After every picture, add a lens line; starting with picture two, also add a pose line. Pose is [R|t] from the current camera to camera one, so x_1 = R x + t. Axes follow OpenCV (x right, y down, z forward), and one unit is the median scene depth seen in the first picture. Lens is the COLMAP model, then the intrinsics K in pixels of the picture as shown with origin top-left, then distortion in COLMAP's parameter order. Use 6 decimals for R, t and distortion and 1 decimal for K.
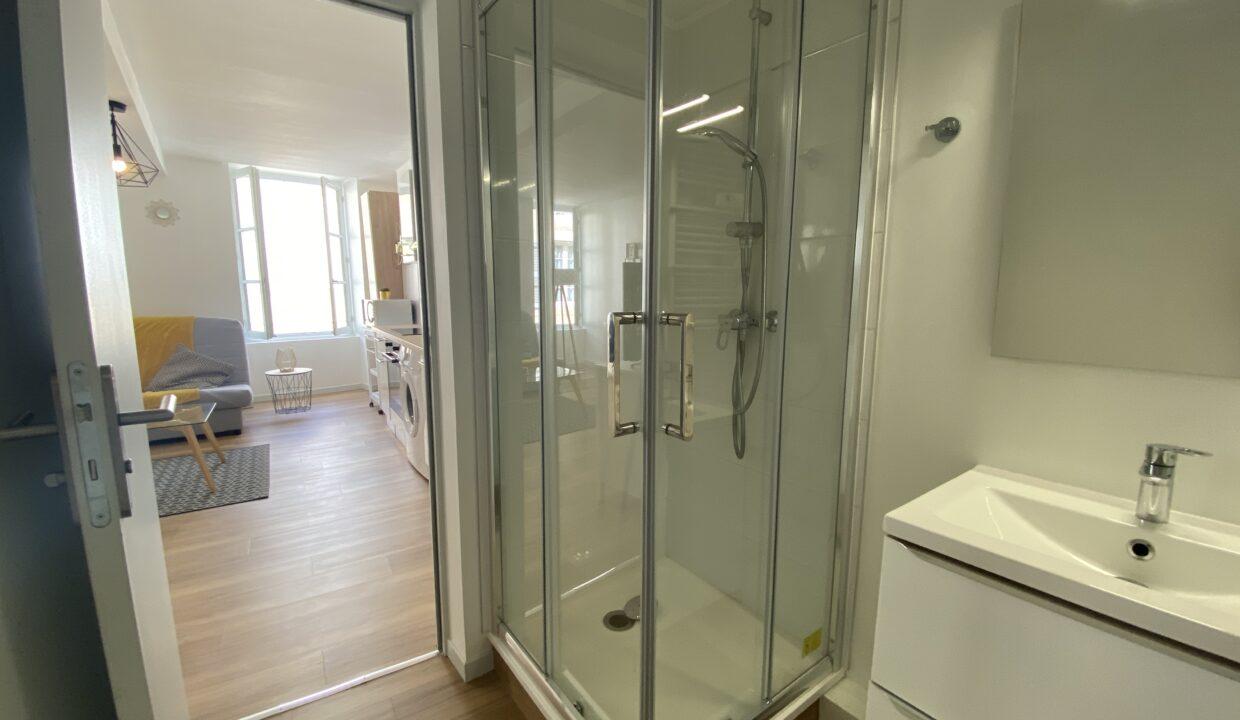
lens RADIAL K [[491.0, 0, 620.0], [0, 491.0, 360.0], [0, 0, 1]] dist [-0.000761, -0.000193]
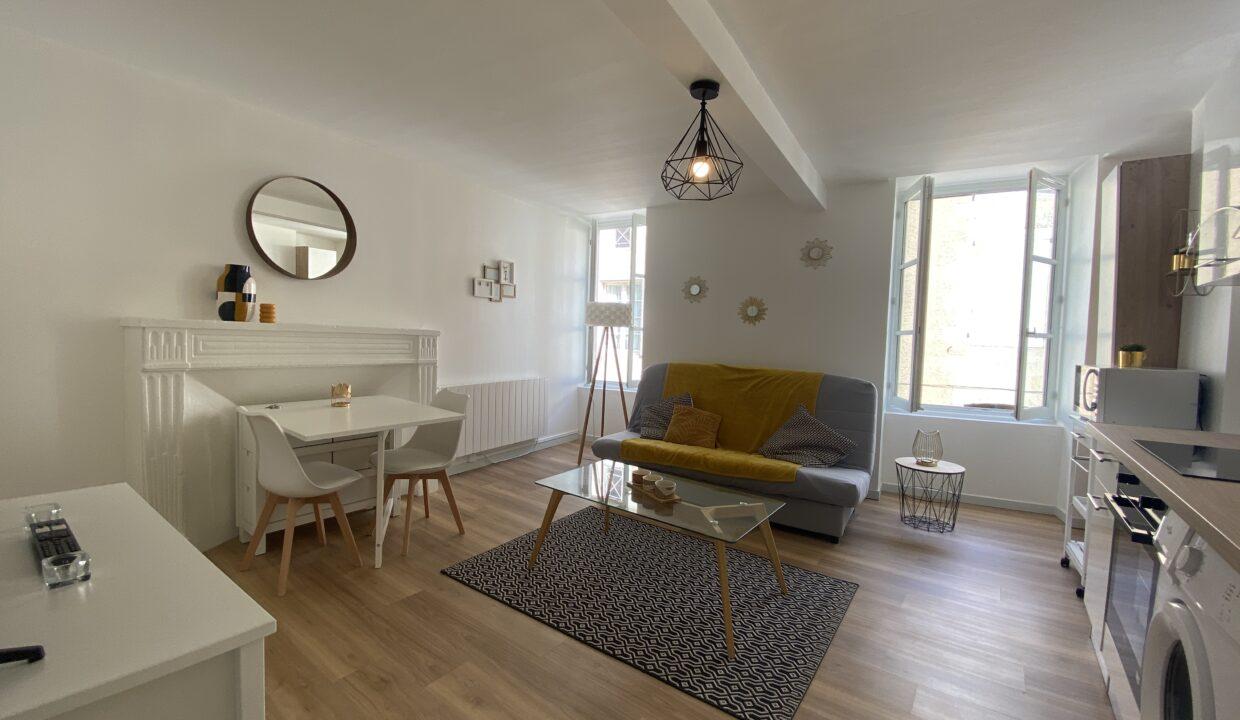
lens RADIAL K [[495.7, 0, 616.5], [0, 495.7, 360.0], [0, 0, 1]] dist [0.031841, -0.026215]
pose [[0.326772, 0.050988, -0.943727, -0.174820], [-0.162574, 0.986692, -0.002983, -0.045238], [0.931016, 0.154400, 0.330712, 0.350923]]
